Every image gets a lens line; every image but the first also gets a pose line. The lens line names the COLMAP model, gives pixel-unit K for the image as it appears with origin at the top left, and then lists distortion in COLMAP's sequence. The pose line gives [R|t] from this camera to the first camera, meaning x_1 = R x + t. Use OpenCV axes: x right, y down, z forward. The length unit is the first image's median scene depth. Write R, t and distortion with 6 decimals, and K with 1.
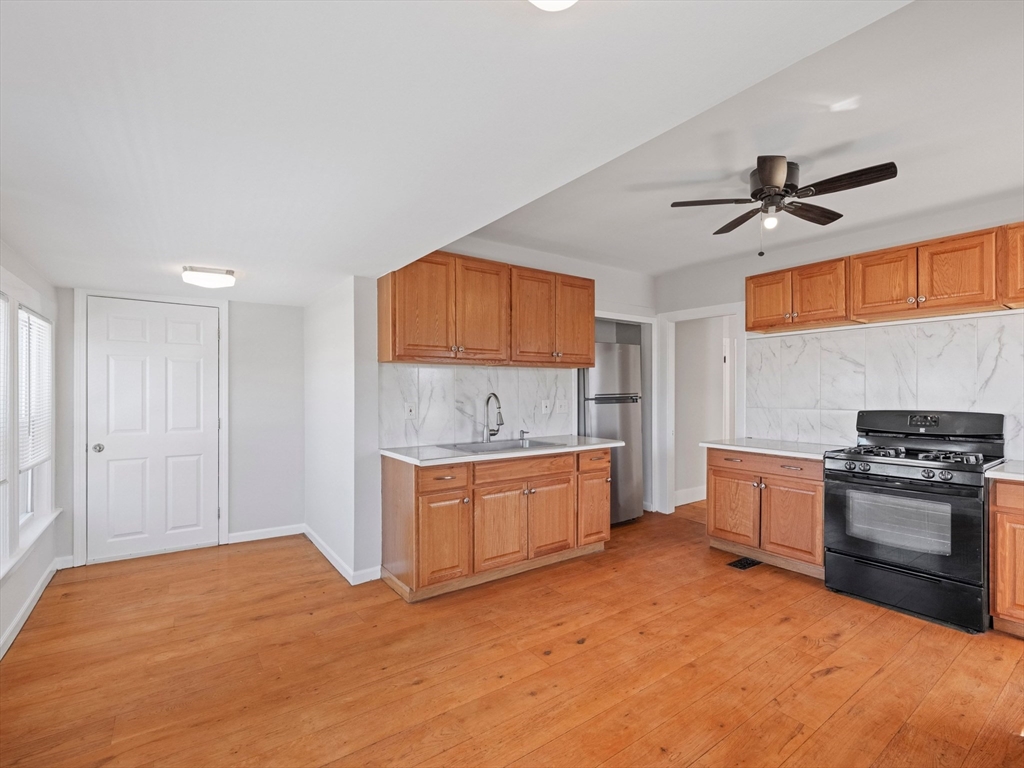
lens RADIAL K [[470.7, 0, 522.9], [0, 470.7, 387.8], [0, 0, 1]] dist [-0.001687, 0.001935]
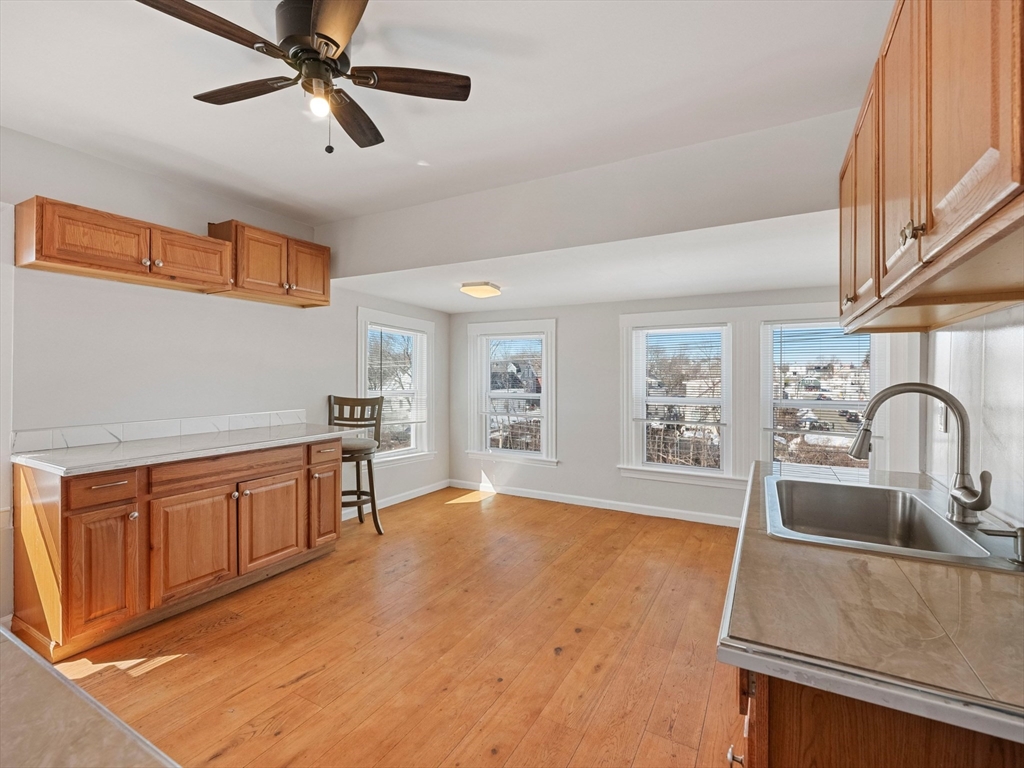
lens RADIAL K [[470.7, 0, 512.0], [0, 470.7, 380.8], [0, 0, 1]] dist [-0.001687, 0.001935]
pose [[-0.910439, -0.002723, -0.413635, 0.454205], [-0.004565, 0.999984, 0.003465, 0.010828], [0.413618, 0.005043, -0.910436, 1.393203]]
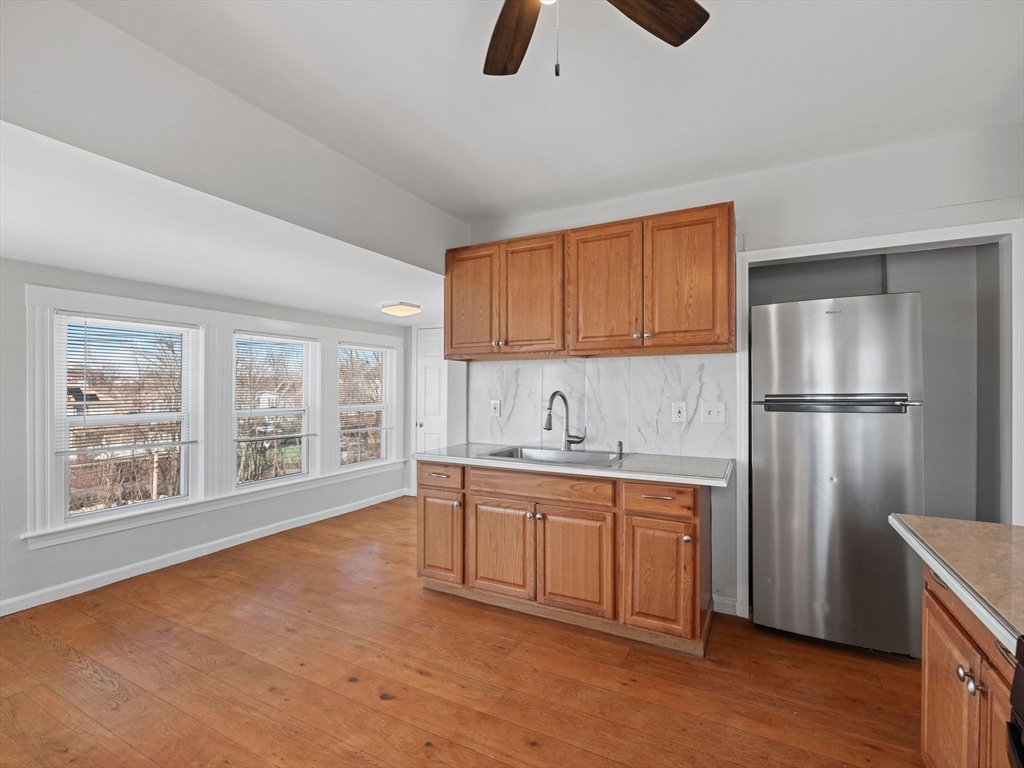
lens RADIAL K [[470.7, 0, 520.5], [0, 470.7, 383.7], [0, 0, 1]] dist [-0.001687, 0.001935]
pose [[0.446342, -0.010162, -0.894805, 0.743637], [0.002298, 0.999945, -0.010210, 0.007590], [0.894860, 0.002501, 0.446340, 0.656729]]
